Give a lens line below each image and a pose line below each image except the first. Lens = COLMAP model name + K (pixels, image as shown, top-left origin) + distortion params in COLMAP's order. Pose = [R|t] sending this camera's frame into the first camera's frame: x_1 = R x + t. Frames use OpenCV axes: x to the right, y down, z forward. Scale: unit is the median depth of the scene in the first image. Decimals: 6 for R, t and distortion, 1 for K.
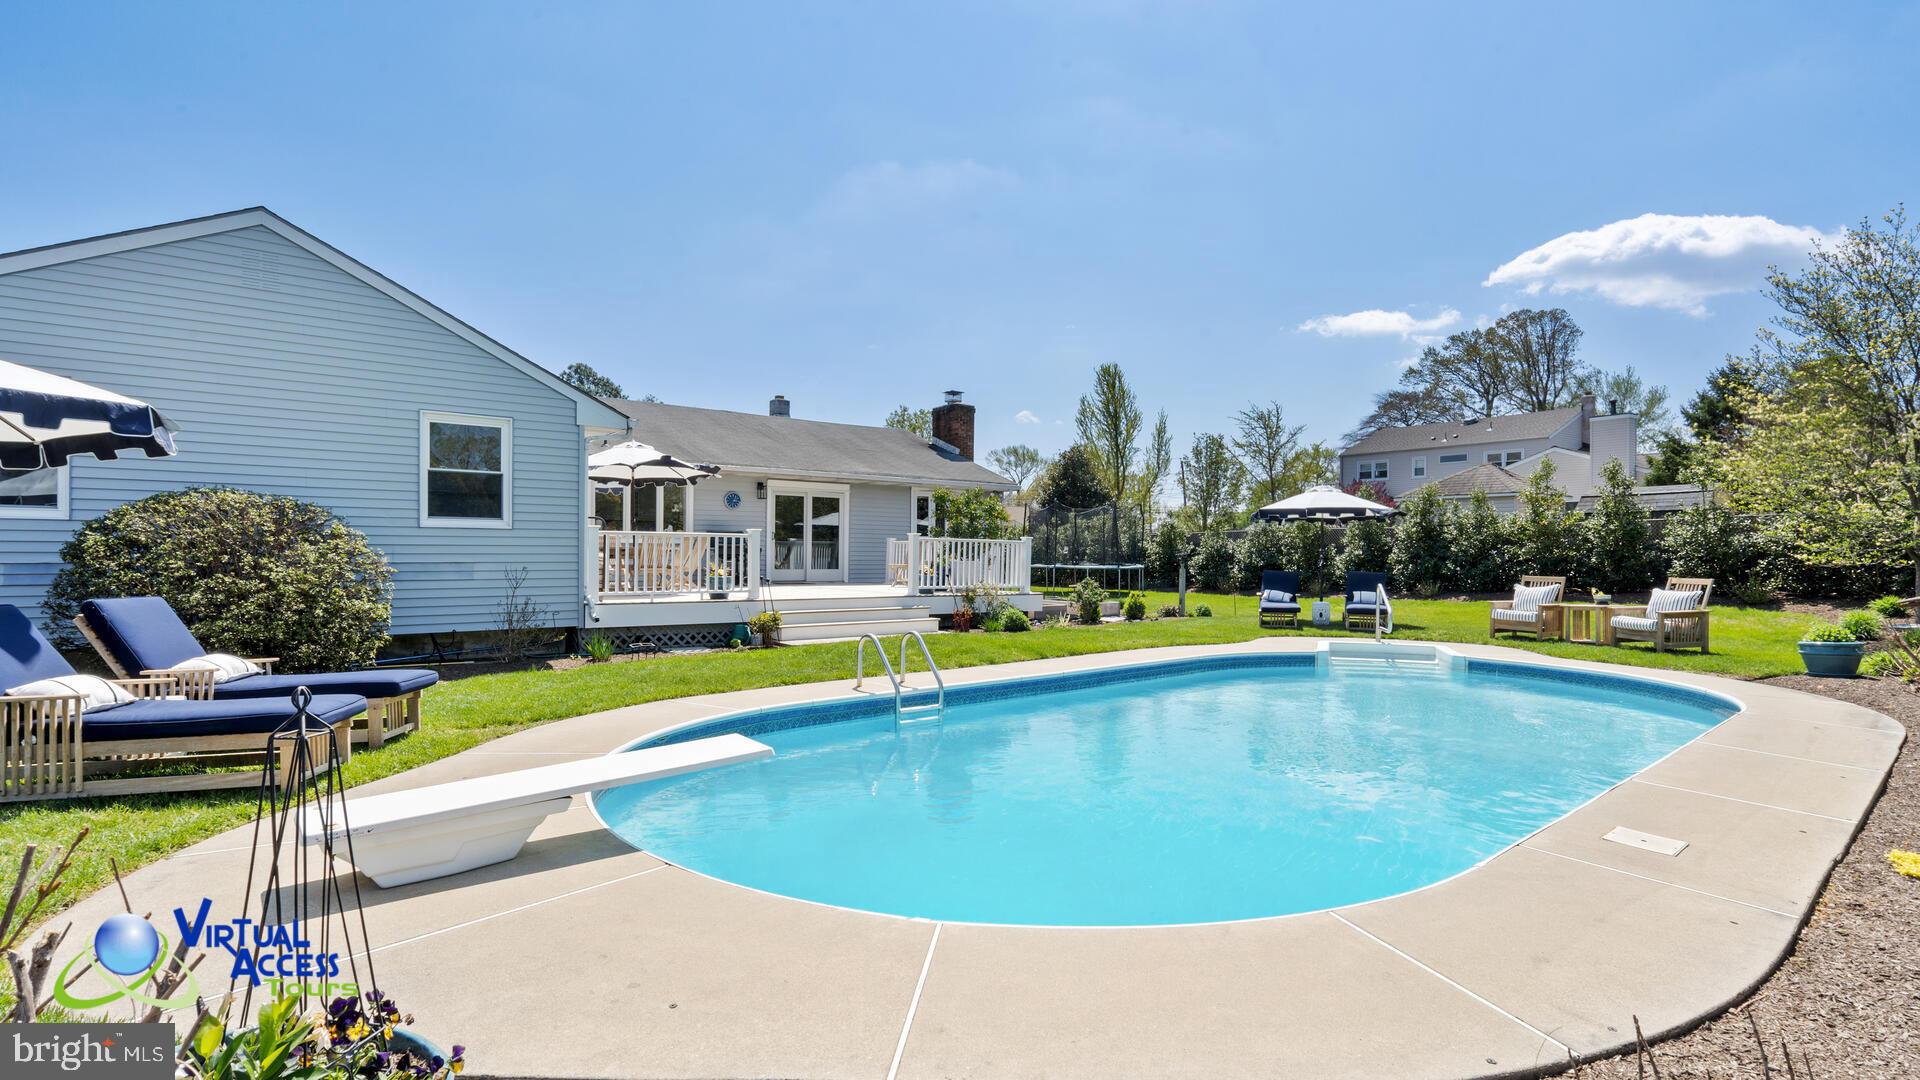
lens RADIAL K [[900.6, 0, 961.9], [0, 900.6, 551.8], [0, 0, 1]] dist [-0.002352, 0.000263]
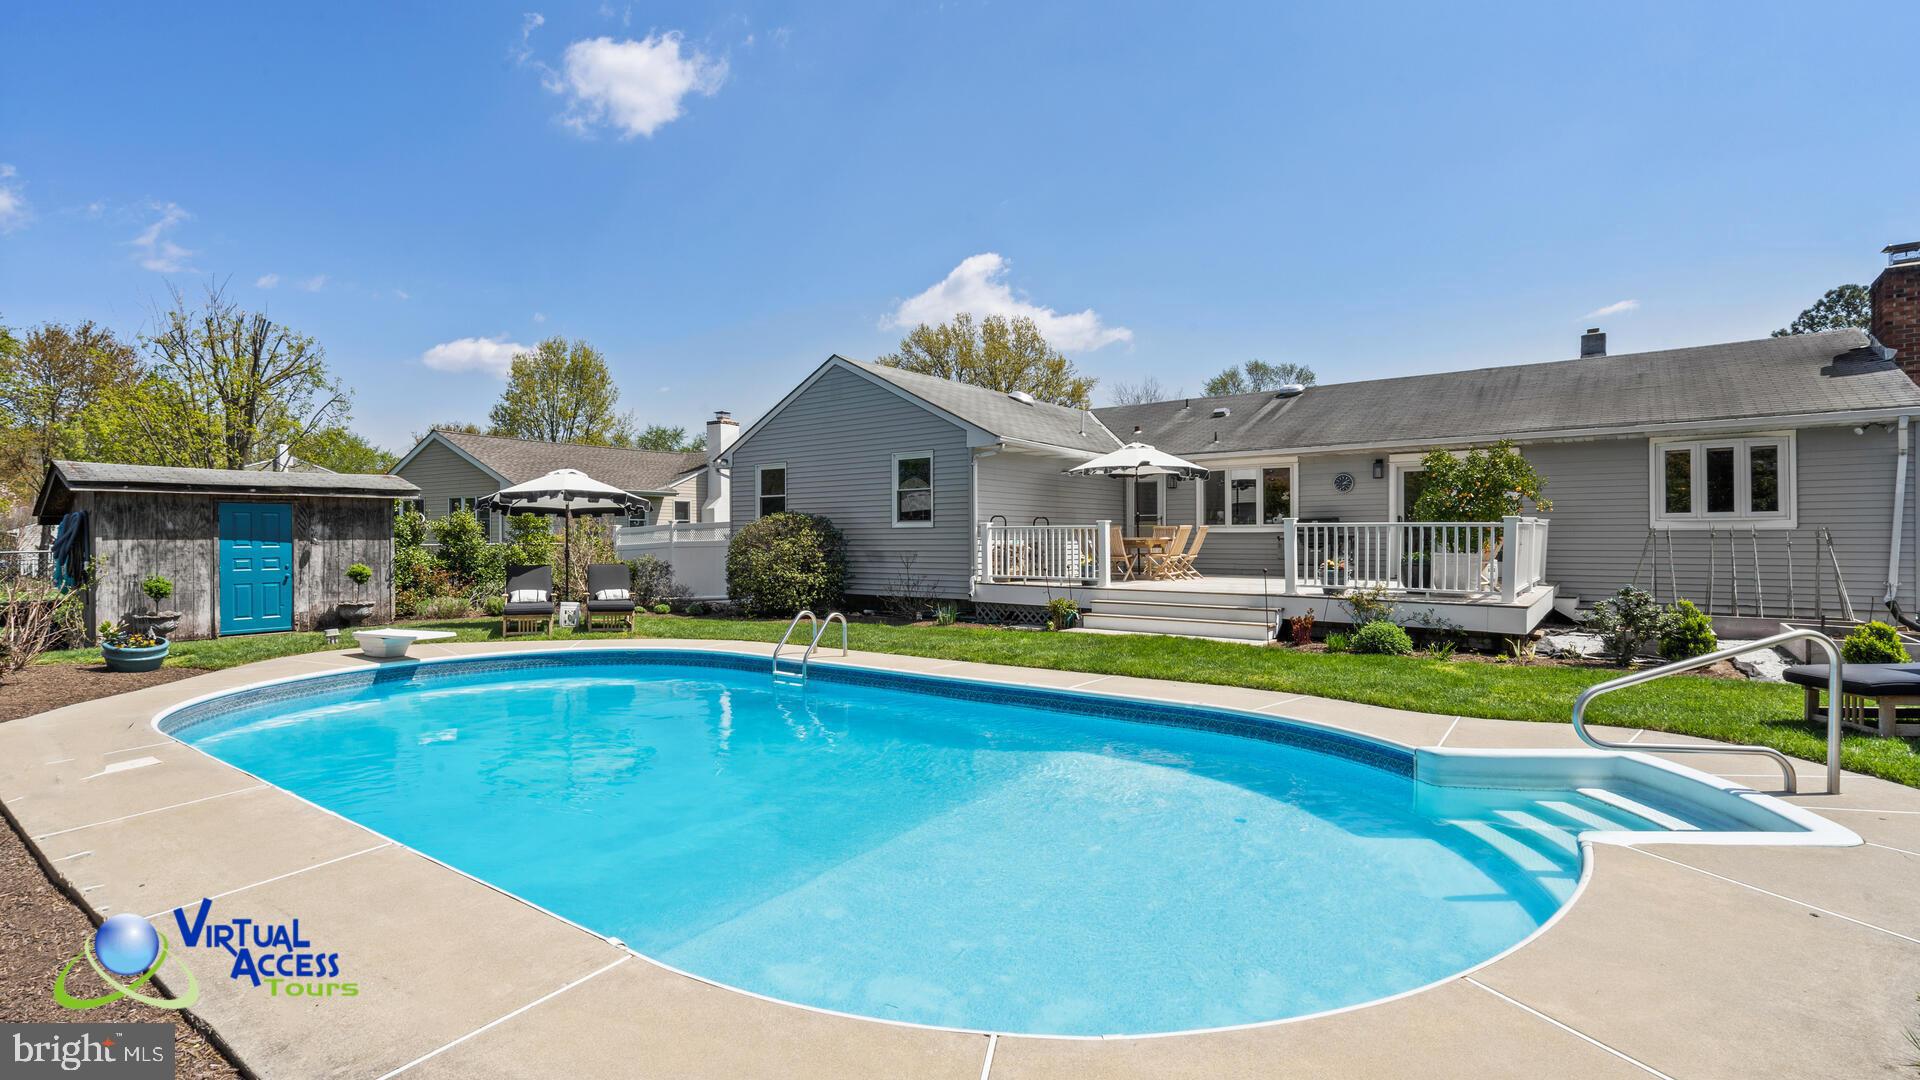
lens RADIAL K [[869.5, 0, 960.0], [0, 869.5, 540.0], [0, 0, 1]] dist [-0.005126, -0.000147]
pose [[0.191289, -0.004334, -0.981524, 0.577111], [0.004047, 0.999985, -0.003627, 0.000944], [0.981525, -0.003279, 0.191304, 0.516110]]
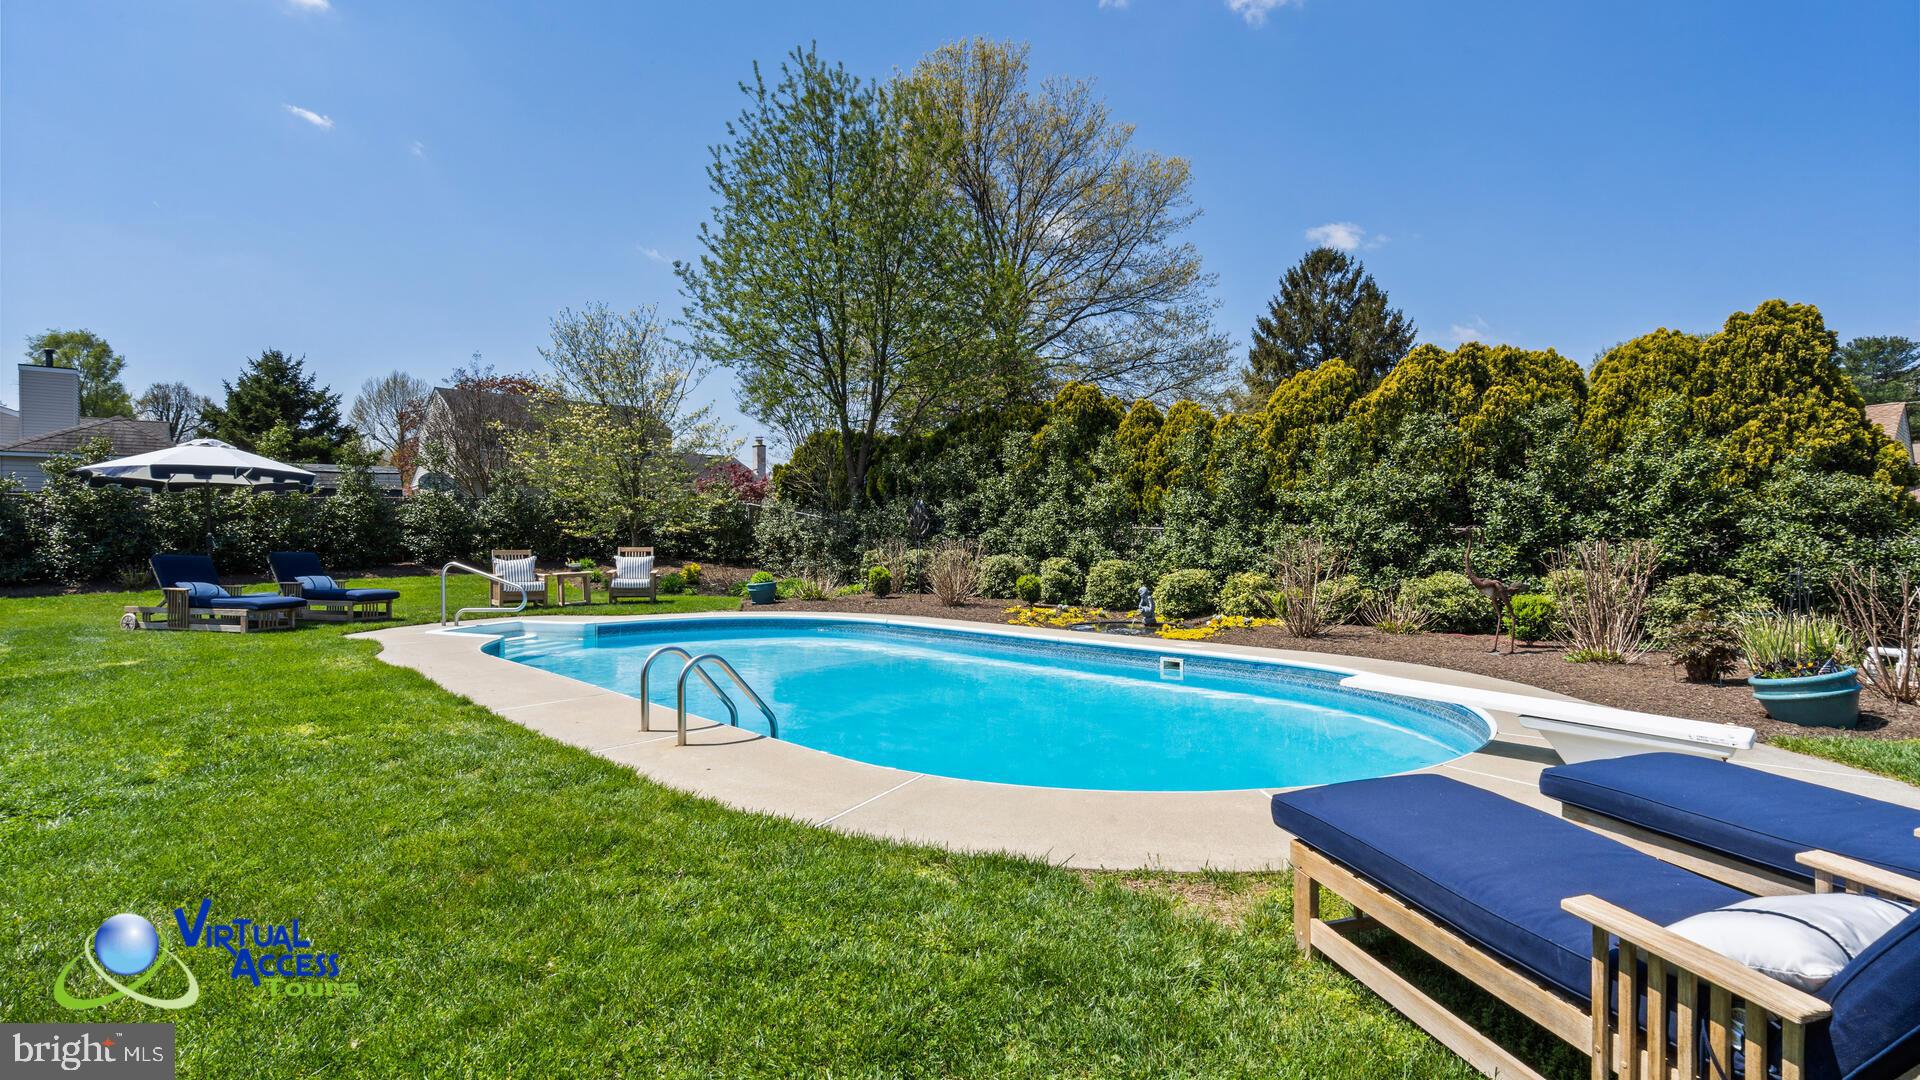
lens RADIAL K [[869.5, 0, 960.0], [0, 869.5, 540.0], [0, 0, 1]] dist [-0.005126, -0.000147]
pose [[-0.085165, -0.012331, 0.996291, -0.369305], [0.002991, 0.999916, 0.012631, 0.003260], [-0.996362, 0.004056, -0.085121, 0.465791]]
